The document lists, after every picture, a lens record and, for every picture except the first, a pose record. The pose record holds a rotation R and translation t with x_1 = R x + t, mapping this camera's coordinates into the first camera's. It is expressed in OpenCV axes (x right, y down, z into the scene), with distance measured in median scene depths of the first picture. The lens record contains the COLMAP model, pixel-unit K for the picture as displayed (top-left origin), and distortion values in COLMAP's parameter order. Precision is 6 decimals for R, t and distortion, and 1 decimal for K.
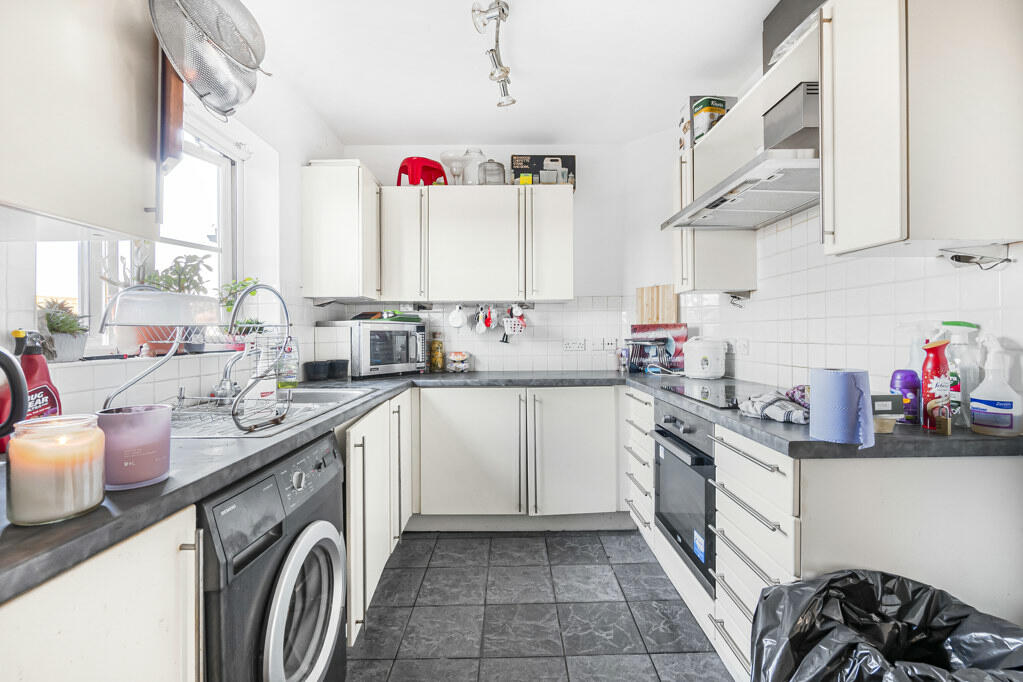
lens RADIAL K [[428.1, 0, 511.5], [0, 428.1, 341.0], [0, 0, 1]] dist [-0.001678, 0.000065]
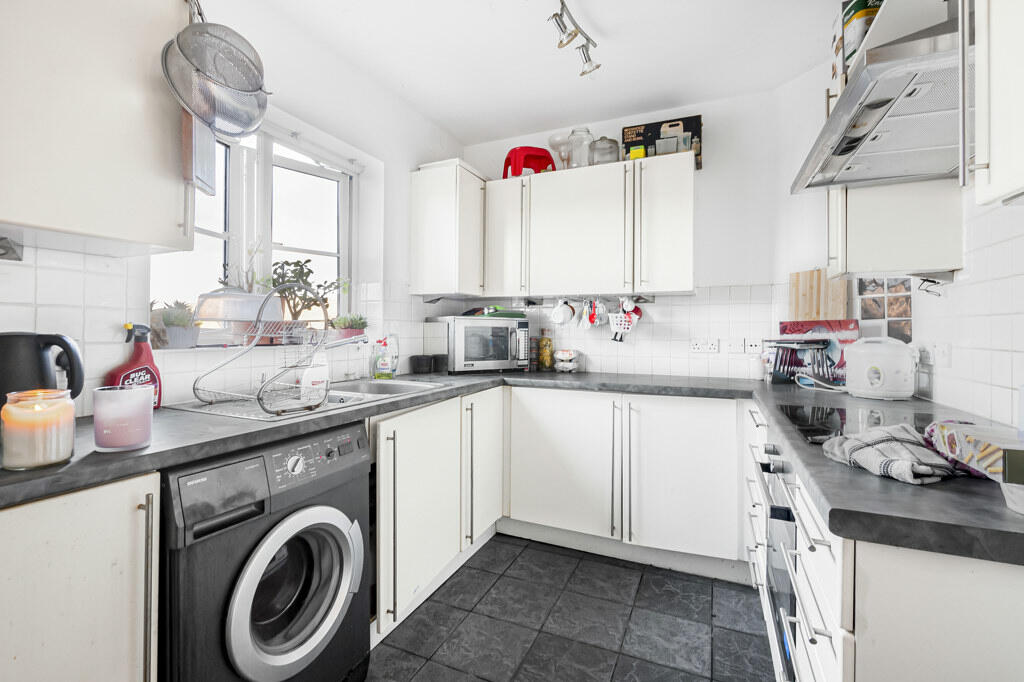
lens RADIAL K [[446.6, 0, 513.8], [0, 446.6, 335.8], [0, 0, 1]] dist [-0.002130, 0.000263]
pose [[0.911975, 0.016265, -0.409922, 0.198138], [-0.018226, 0.999834, -0.000877, -0.003193], [0.409840, 0.008271, 0.912120, 0.084996]]
